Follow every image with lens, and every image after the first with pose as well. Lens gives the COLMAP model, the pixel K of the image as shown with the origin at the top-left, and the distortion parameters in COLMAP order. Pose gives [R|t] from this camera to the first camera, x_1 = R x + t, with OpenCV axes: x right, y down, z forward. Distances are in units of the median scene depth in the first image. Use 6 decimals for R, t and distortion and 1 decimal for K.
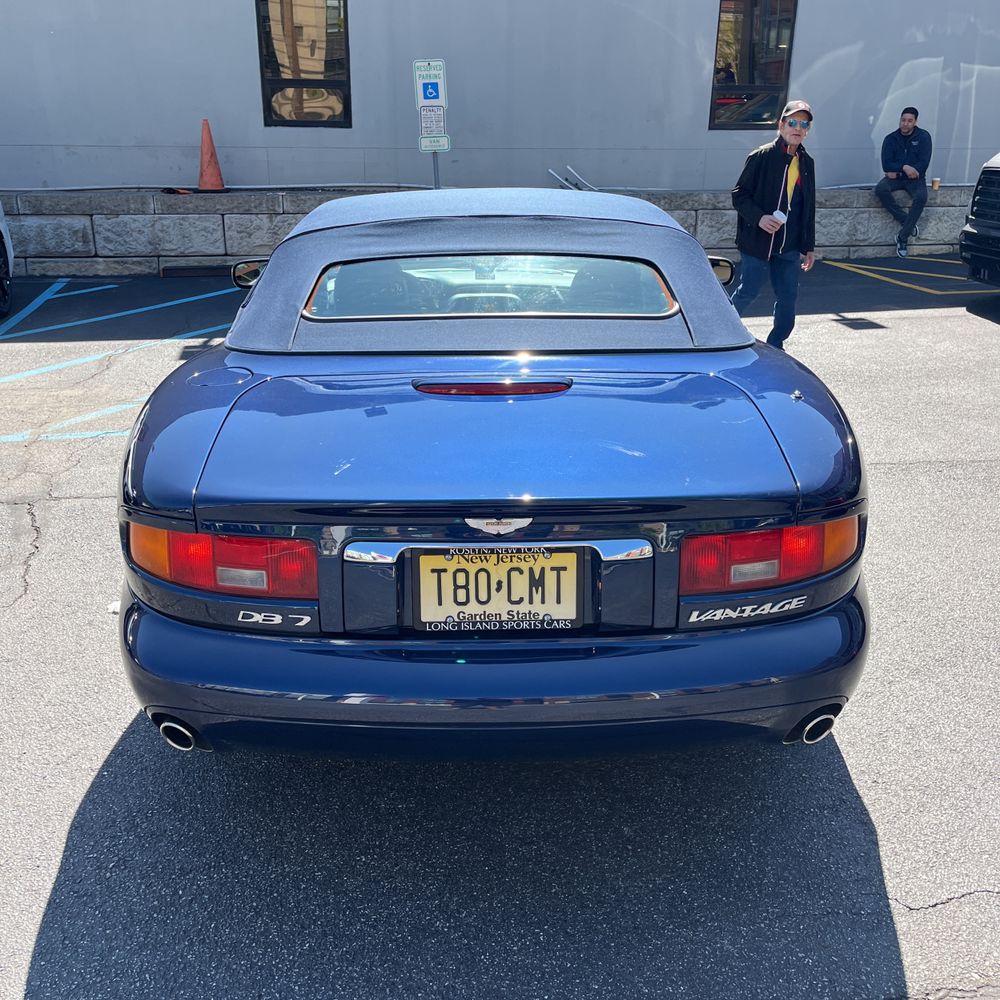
lens RADIAL K [[1015.7, 0, 499.7], [0, 1015.7, 510.2], [0, 0, 1]] dist [0.024945, 0.000000]
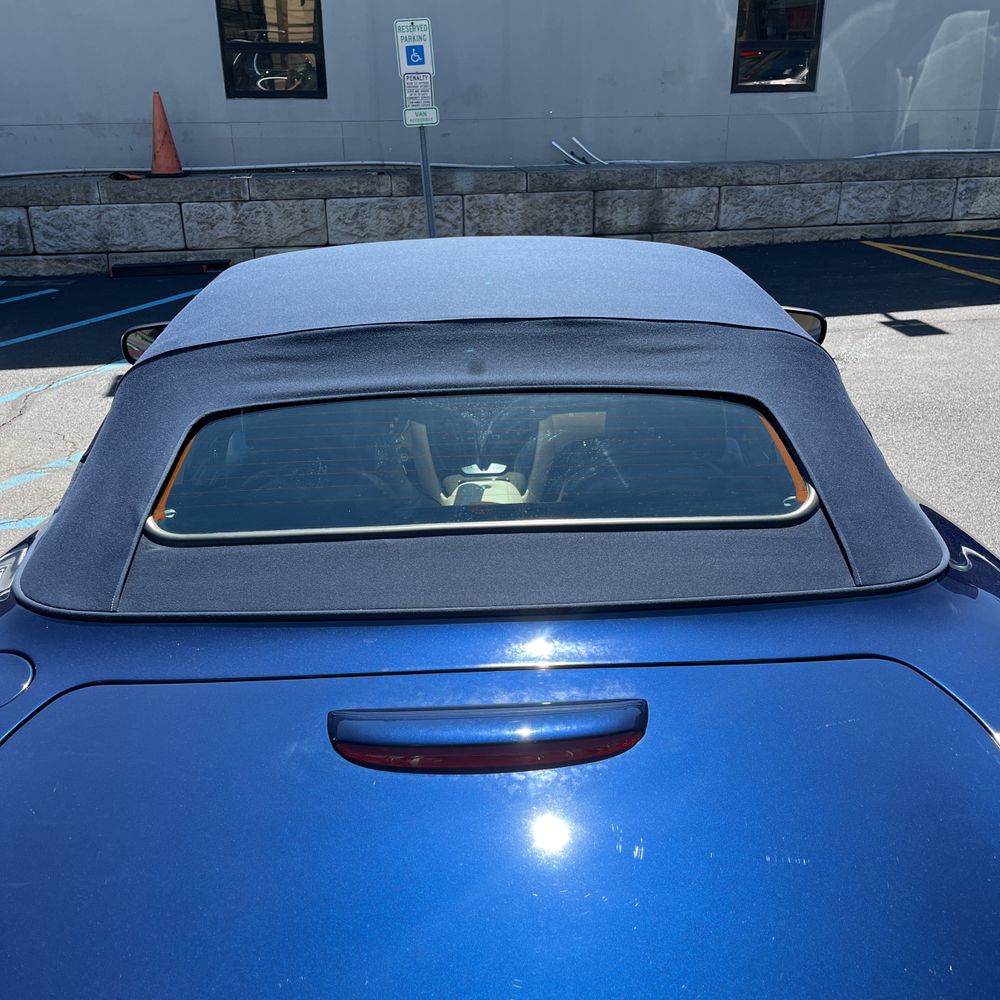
lens RADIAL K [[1015.7, 0, 515.6], [0, 1015.7, 507.1], [0, 0, 1]] dist [0.024945, 0.000000]
pose [[0.999733, -0.020553, 0.010604, 0.000722], [0.020134, 0.999067, 0.038214, -0.058254], [-0.011379, -0.037991, 0.999213, 0.116149]]
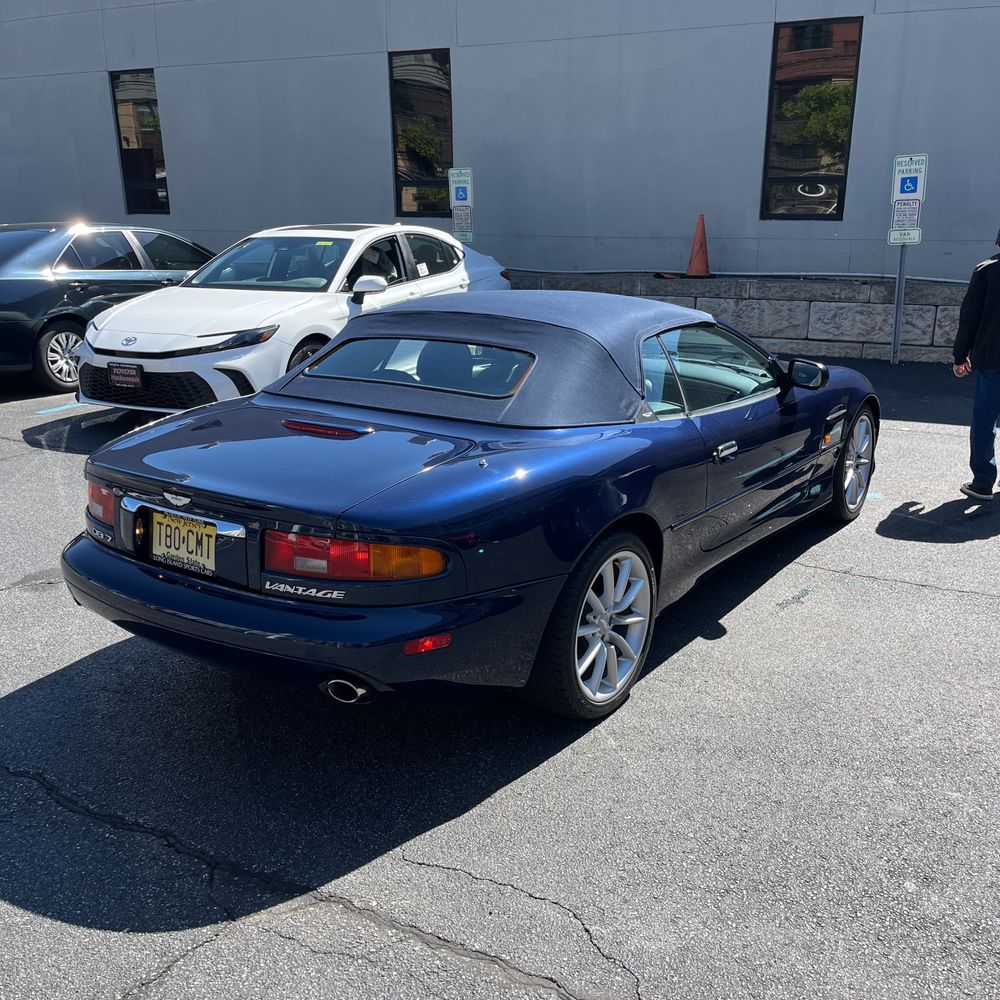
lens RADIAL K [[1015.7, 0, 512.2], [0, 1015.7, 518.3], [0, 0, 1]] dist [0.024945, 0.000000]
pose [[0.805787, 0.167342, -0.568070, 0.244109], [-0.202943, 0.979190, 0.000582, -0.011871], [0.556346, 0.114817, 0.822980, -0.005744]]
